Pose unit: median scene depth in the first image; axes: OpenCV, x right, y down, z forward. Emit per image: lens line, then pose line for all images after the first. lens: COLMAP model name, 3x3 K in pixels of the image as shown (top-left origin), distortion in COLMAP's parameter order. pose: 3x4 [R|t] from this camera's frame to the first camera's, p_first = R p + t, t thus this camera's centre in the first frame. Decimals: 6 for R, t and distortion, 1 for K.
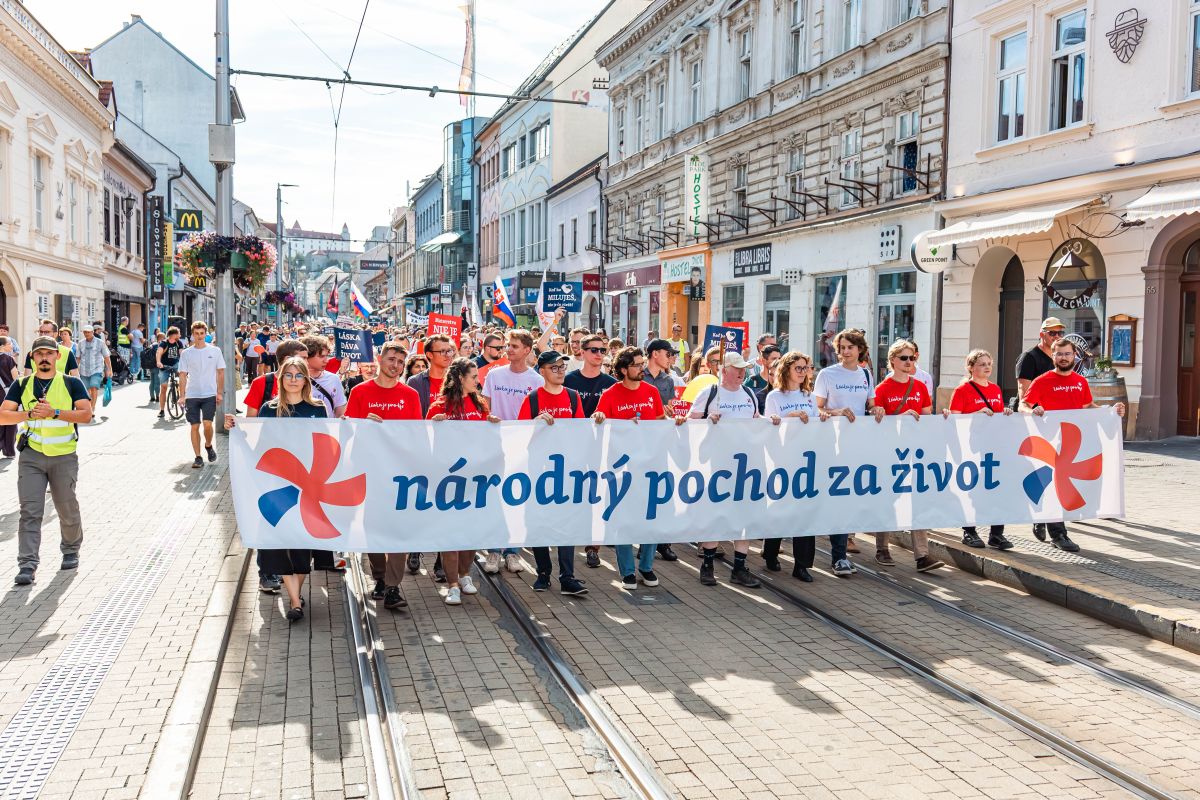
lens RADIAL K [[1080.1, 0, 600.0], [0, 1080.1, 400.0], [0, 0, 1]] dist [0.080736, -0.150392]
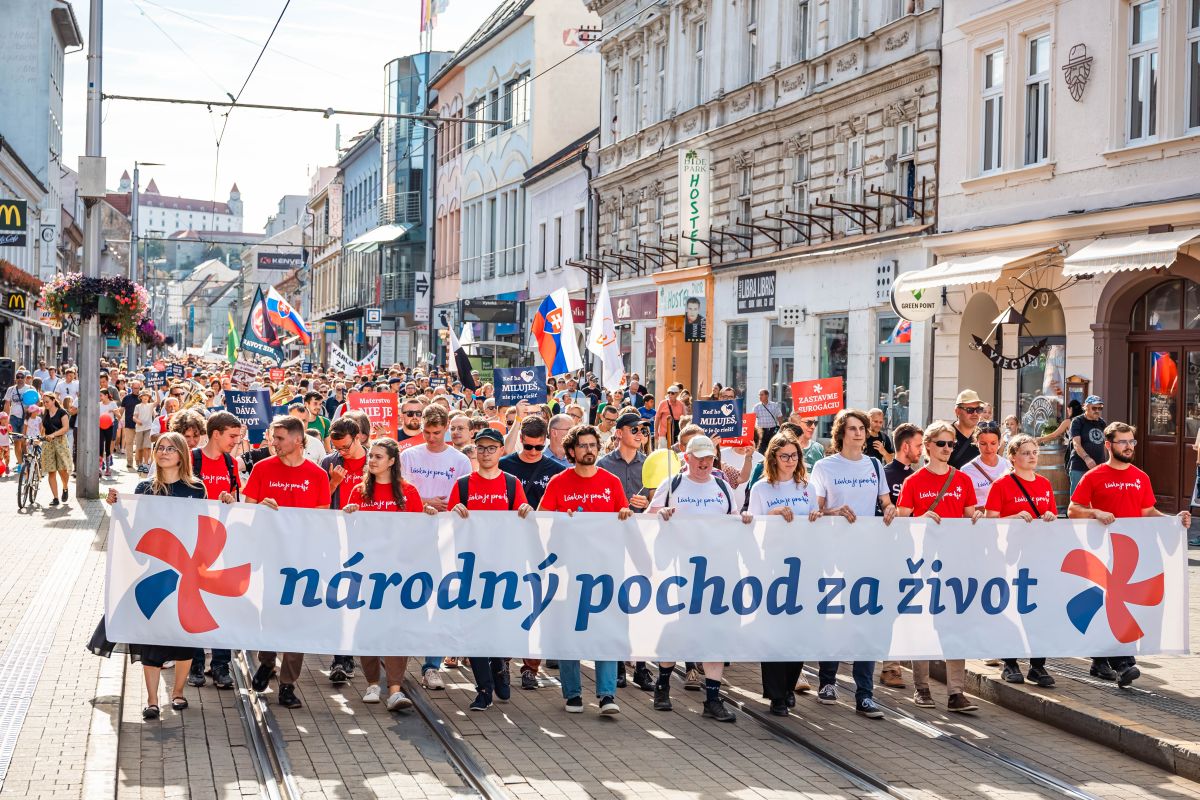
lens RADIAL K [[1949.3, 0, 600.0], [0, 1949.3, 400.0], [0, 0, 1]] dist [0.011085, 0.108420]
pose [[0.999010, 0.010158, -0.043310, 0.088823], [-0.012289, 0.998711, -0.049246, 0.014897], [0.042754, 0.049729, 0.997847, -0.357717]]
